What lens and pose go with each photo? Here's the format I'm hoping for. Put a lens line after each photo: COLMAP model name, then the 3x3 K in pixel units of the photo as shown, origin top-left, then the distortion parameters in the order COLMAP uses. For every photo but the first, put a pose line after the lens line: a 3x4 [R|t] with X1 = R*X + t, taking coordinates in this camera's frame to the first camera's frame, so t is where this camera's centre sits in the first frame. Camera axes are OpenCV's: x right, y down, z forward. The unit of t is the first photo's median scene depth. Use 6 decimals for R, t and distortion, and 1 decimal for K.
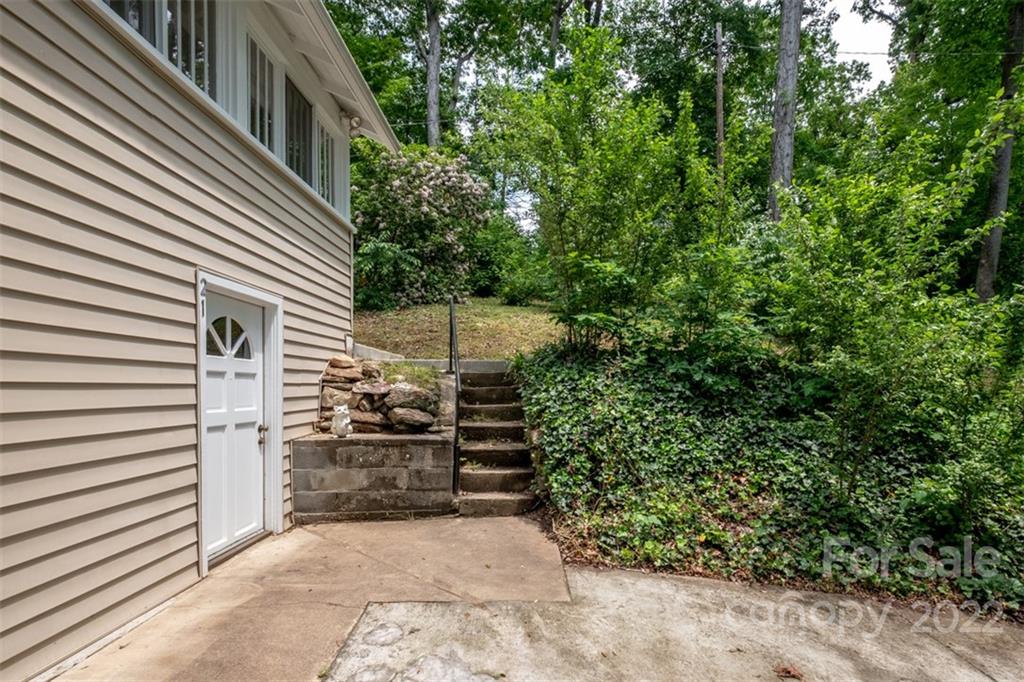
lens RADIAL K [[493.2, 0, 517.2], [0, 493.2, 394.9], [0, 0, 1]] dist [-0.003287, -0.000850]
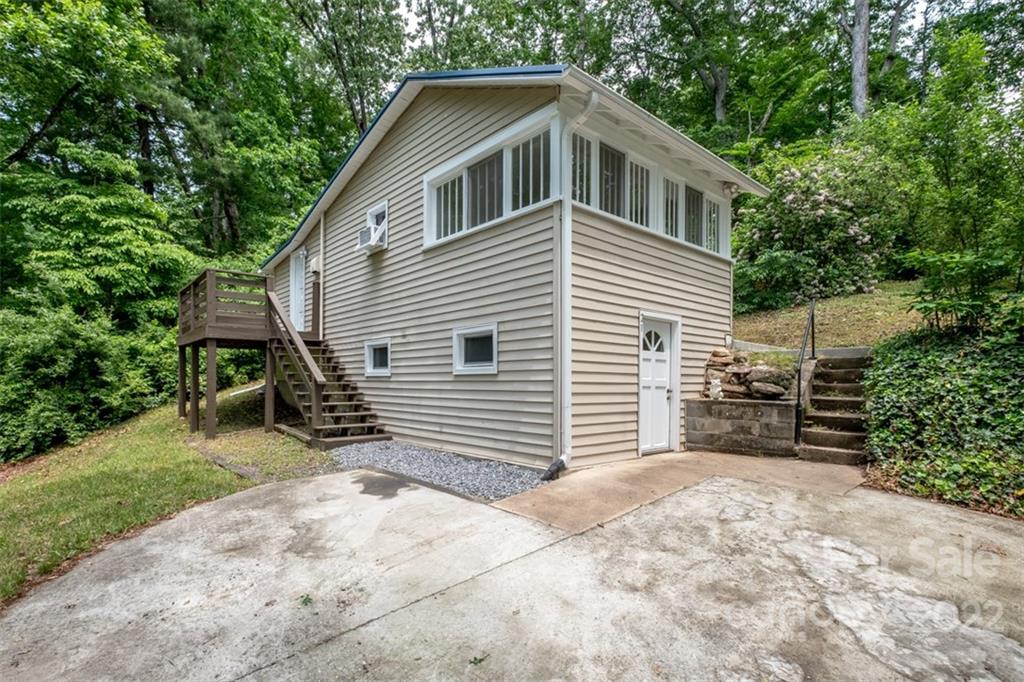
lens RADIAL K [[493.2, 0, 517.2], [0, 493.2, 394.9], [0, 0, 1]] dist [-0.003287, -0.000850]
pose [[0.690393, 0.017226, -0.723229, 0.346424], [-0.016262, 0.999833, 0.008290, 0.066992], [0.723252, 0.006038, 0.690558, -0.555050]]
